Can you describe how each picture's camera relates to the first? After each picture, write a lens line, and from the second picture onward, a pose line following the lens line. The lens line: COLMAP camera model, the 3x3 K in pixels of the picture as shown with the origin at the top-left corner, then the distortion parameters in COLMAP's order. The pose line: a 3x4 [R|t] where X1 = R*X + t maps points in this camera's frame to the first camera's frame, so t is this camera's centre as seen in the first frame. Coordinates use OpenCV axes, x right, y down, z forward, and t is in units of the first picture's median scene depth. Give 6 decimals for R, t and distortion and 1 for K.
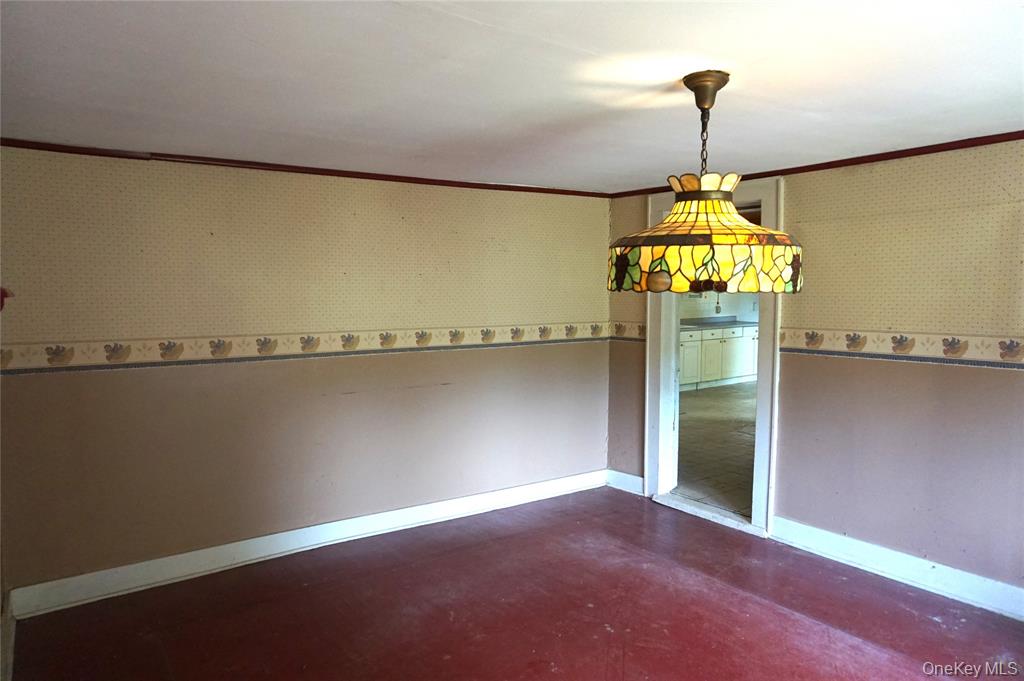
lens RADIAL K [[696.4, 0, 510.9], [0, 696.4, 345.4], [0, 0, 1]] dist [0.000649, 0.003689]
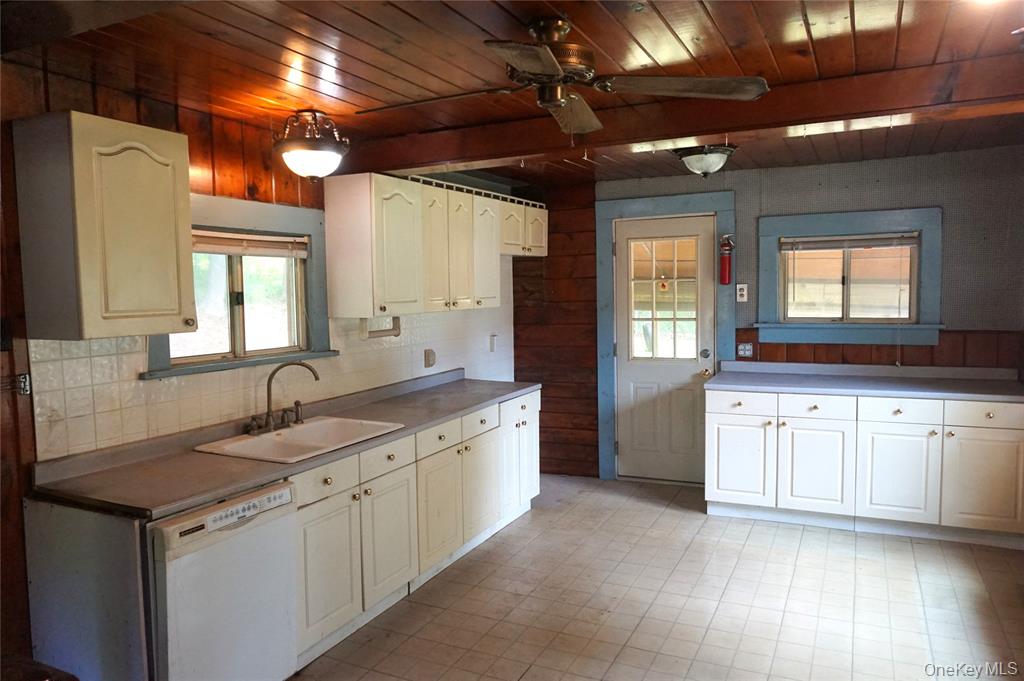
lens RADIAL K [[717.7, 0, 496.9], [0, 717.7, 345.0], [0, 0, 1]] dist [-0.007425, 0.002205]
pose [[0.877286, -0.052559, 0.477081, 0.132809], [0.054862, 0.998452, 0.009115, -0.064701], [-0.476822, 0.018177, 0.878812, 0.631685]]
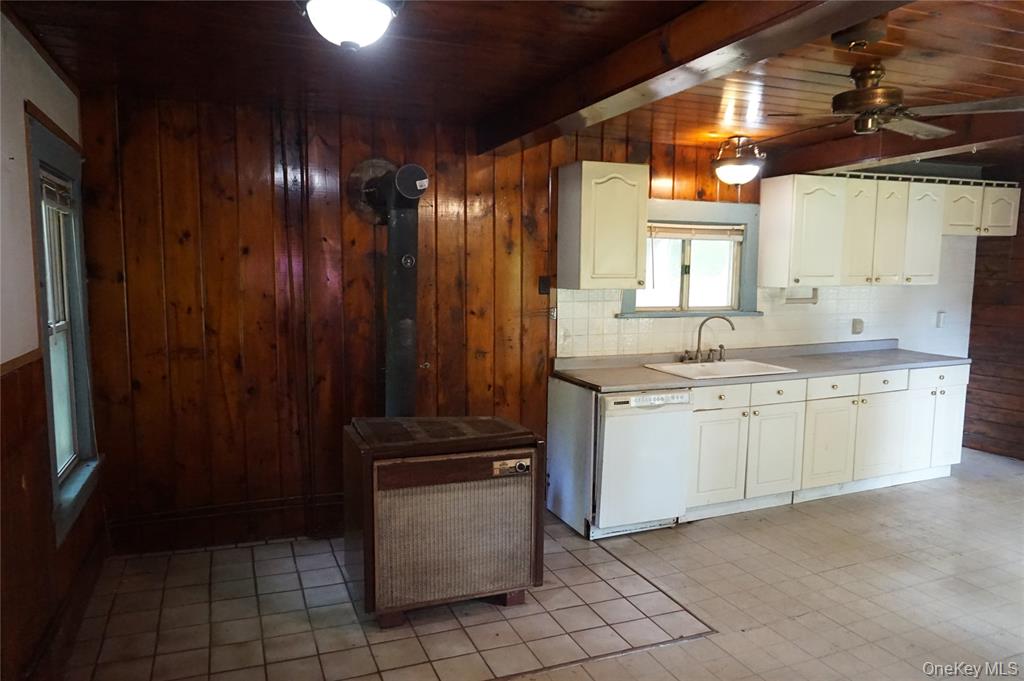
lens RADIAL K [[696.4, 0, 510.9], [0, 696.4, 345.4], [0, 0, 1]] dist [0.000649, 0.003689]
pose [[0.976169, 0.030556, -0.214850, 0.175100], [-0.023338, 0.999077, 0.036053, -0.052905], [0.215754, -0.030179, 0.975981, 0.495524]]
